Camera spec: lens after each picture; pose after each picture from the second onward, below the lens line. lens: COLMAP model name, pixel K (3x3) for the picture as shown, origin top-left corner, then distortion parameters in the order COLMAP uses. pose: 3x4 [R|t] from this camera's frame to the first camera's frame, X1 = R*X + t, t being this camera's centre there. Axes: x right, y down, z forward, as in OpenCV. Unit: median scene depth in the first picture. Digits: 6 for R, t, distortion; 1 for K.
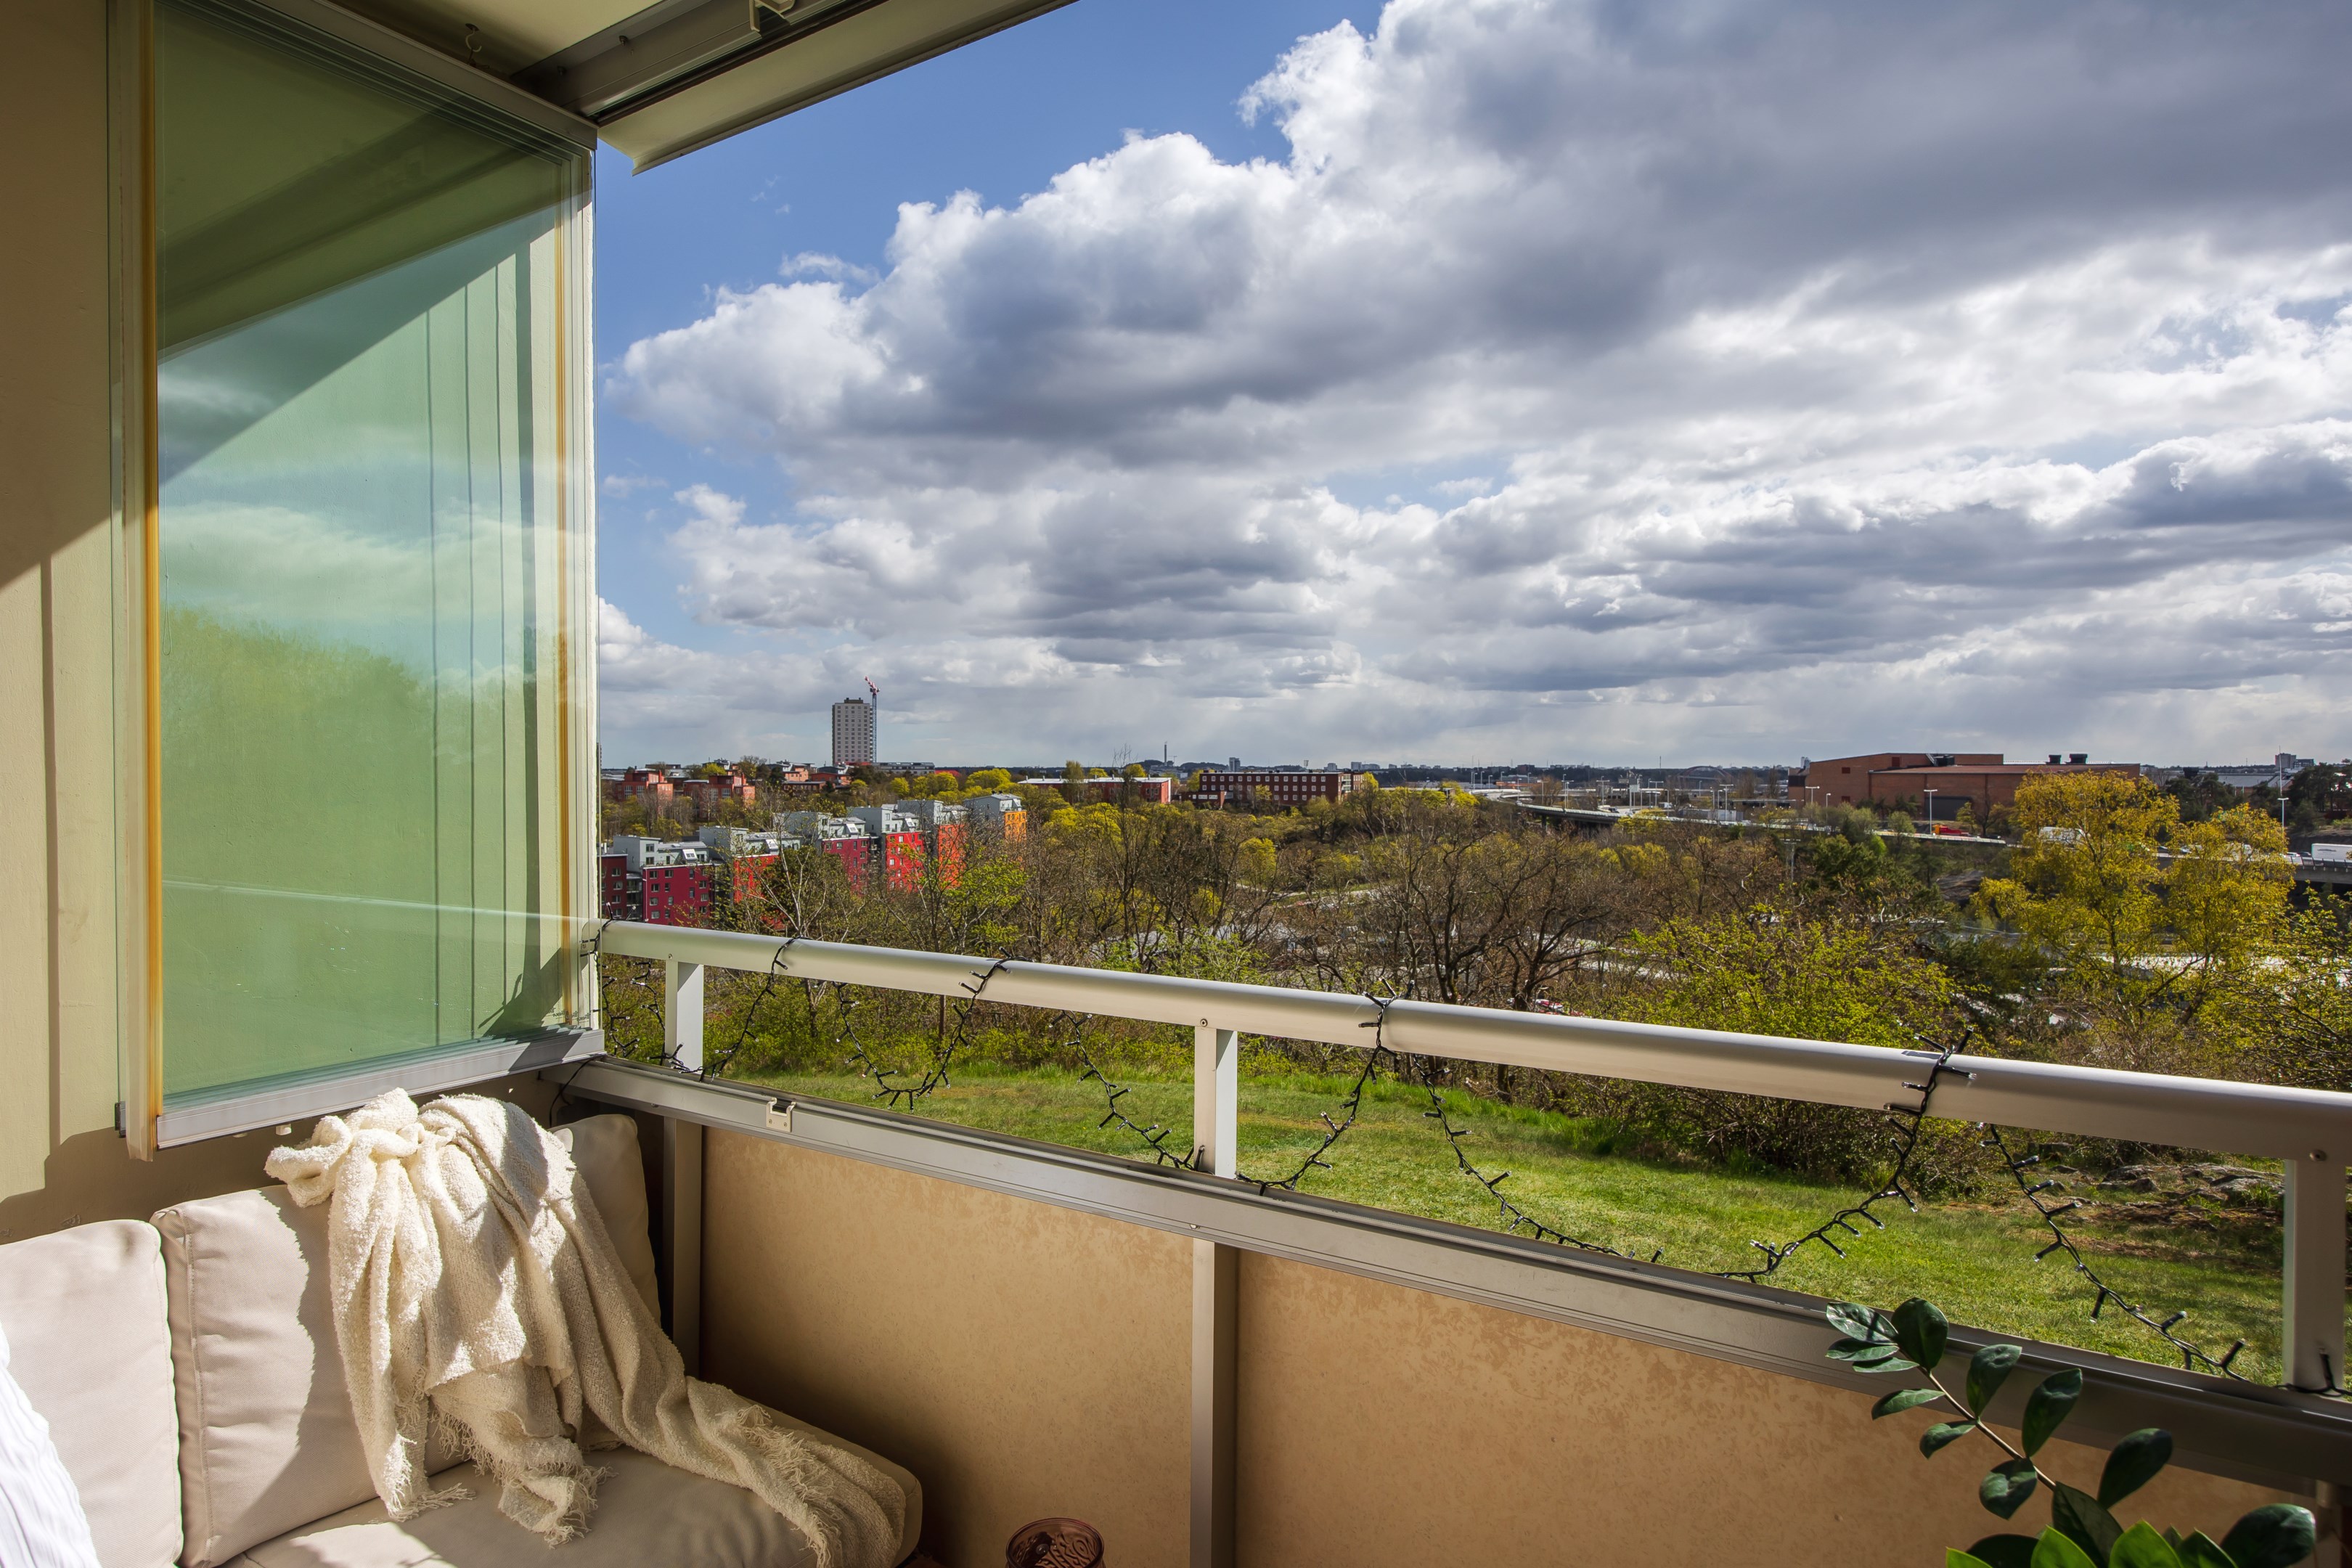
lens RADIAL K [[1299.3, 0, 1176.0], [0, 1299.3, 784.0], [0, 0, 1]] dist [-0.002374, -0.001893]
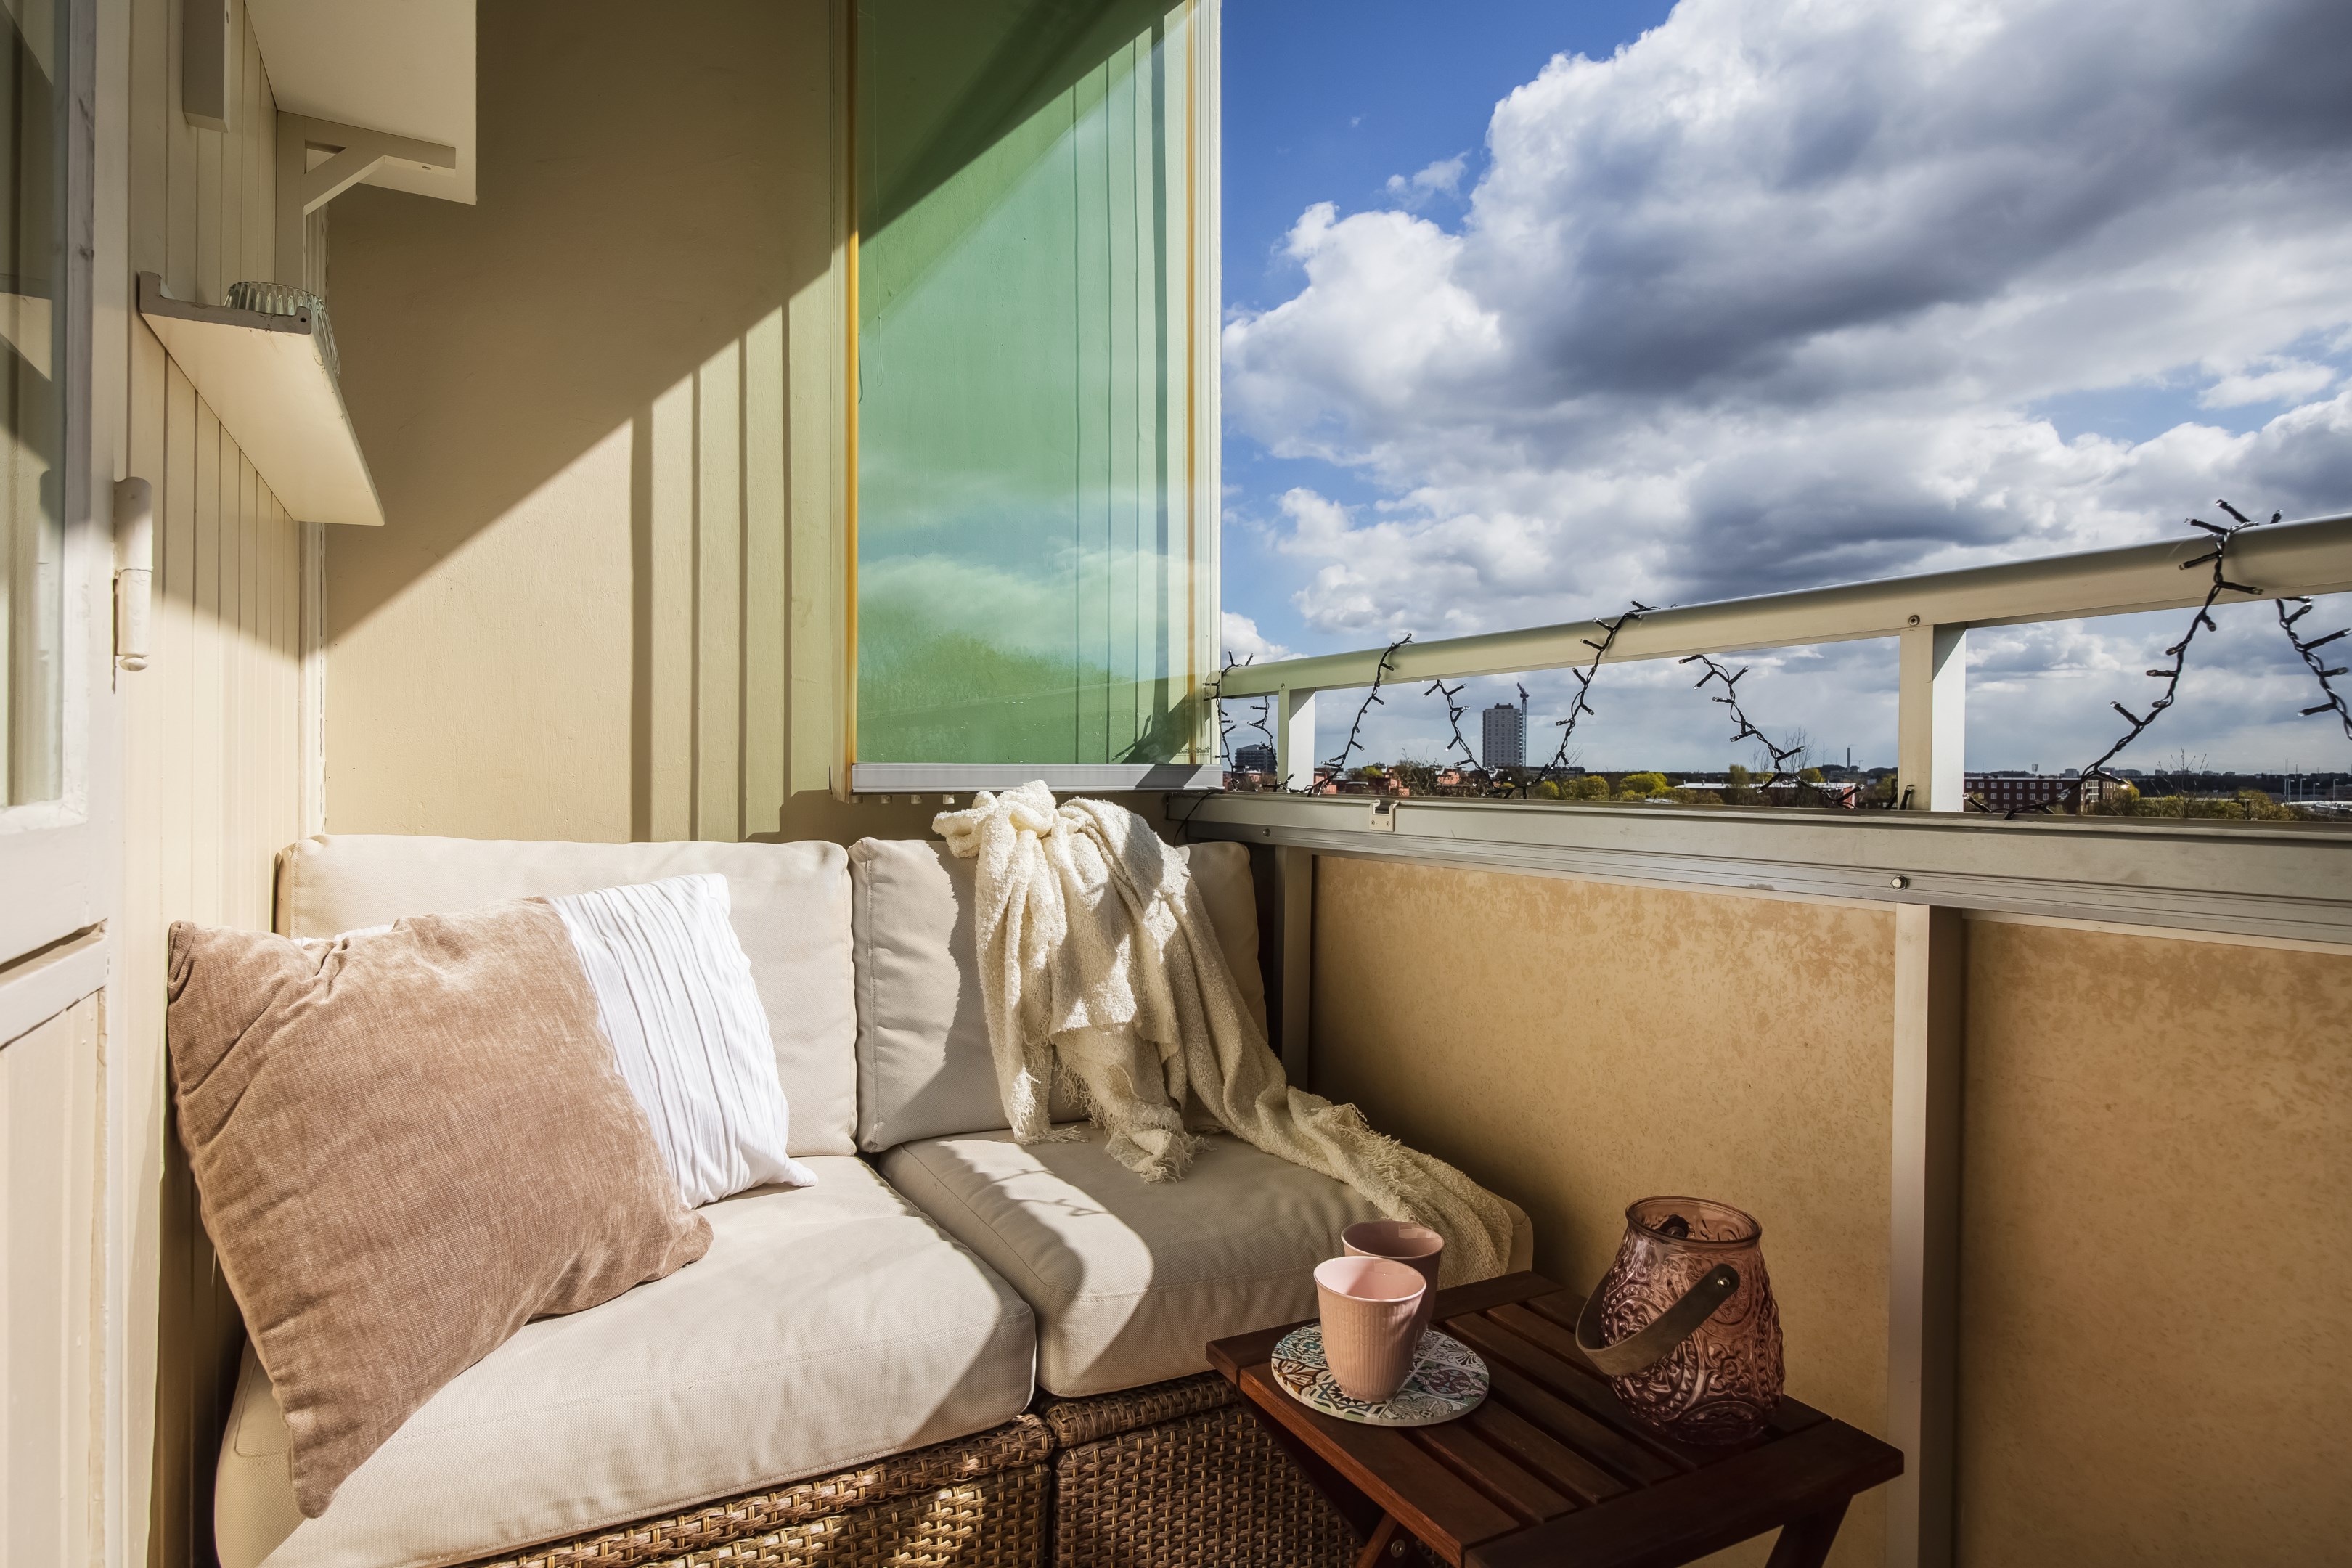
lens RADIAL K [[1267.4, 0, 1176.0], [0, 1267.4, 784.0], [0, 0, 1]] dist [-0.001000, -0.000763]
pose [[0.879457, 0.004676, -0.475956, -0.004224], [-0.006645, 0.999975, -0.002454, 0.261768], [0.475932, 0.005321, 0.879466, 0.147424]]
